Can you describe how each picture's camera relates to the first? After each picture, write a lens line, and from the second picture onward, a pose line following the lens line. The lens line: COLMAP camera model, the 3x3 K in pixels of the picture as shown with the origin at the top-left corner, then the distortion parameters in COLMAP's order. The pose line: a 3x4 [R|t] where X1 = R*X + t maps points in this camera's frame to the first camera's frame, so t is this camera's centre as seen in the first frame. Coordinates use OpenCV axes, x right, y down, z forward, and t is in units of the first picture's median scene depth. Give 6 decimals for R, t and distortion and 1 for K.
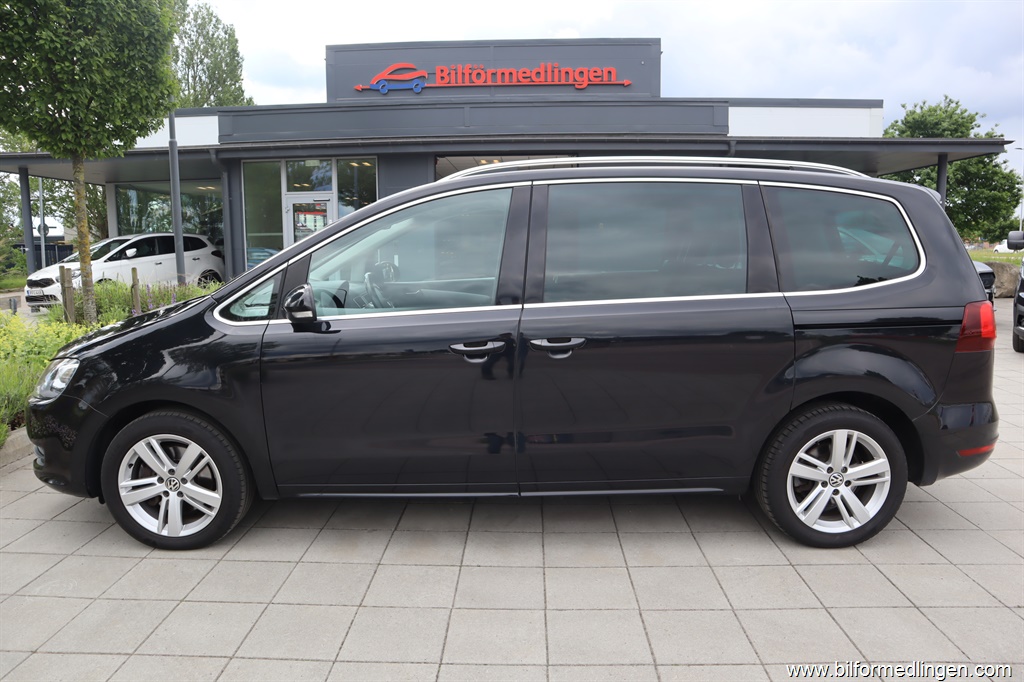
lens RADIAL K [[709.4, 0, 512.0], [0, 709.4, 341.0], [0, 0, 1]] dist [-0.126846, 0.075839]
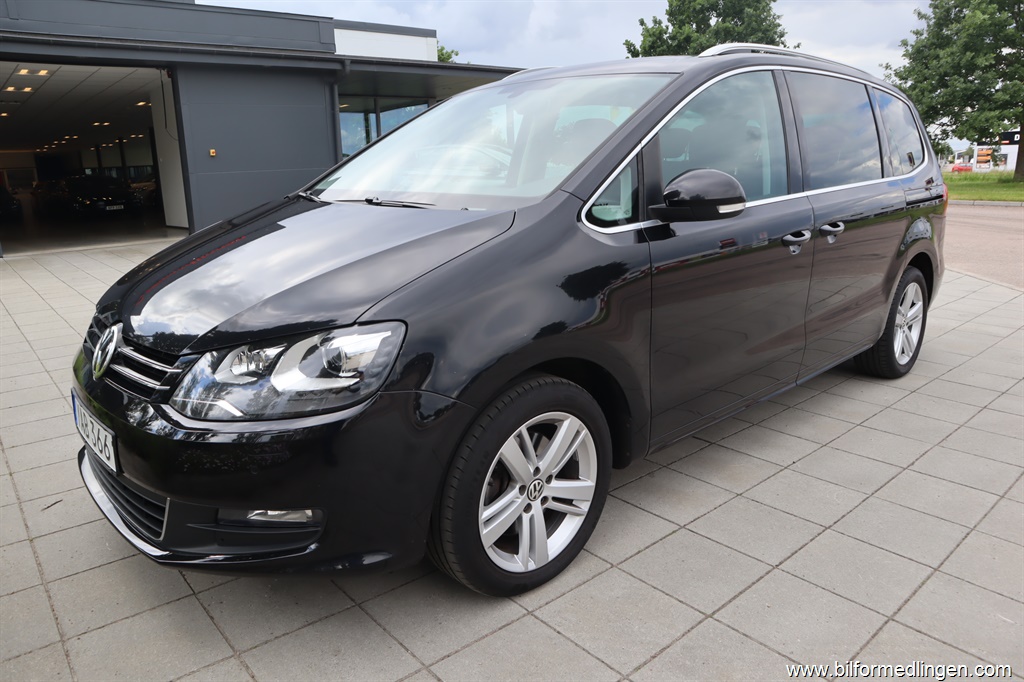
lens RADIAL K [[709.4, 0, 512.0], [0, 709.4, 341.0], [0, 0, 1]] dist [-0.126846, 0.075839]
pose [[0.742694, -0.173867, 0.646665, -0.912628], [0.114577, 0.984458, 0.133096, -0.021056], [-0.659756, -0.024757, 0.751072, 0.516973]]
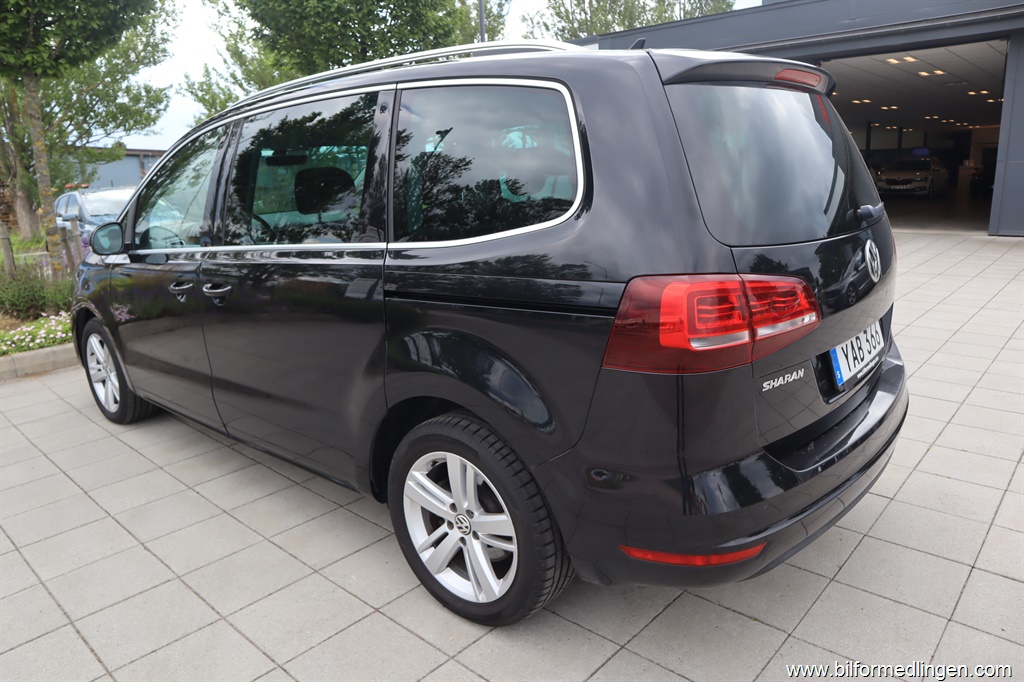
lens RADIAL K [[709.4, 0, 512.0], [0, 709.4, 341.0], [0, 0, 1]] dist [-0.126846, 0.075839]
pose [[0.745764, 0.129698, -0.653463, 0.941575], [-0.049484, 0.988941, 0.139809, -0.077126], [0.664370, -0.071928, 0.743935, 0.532528]]
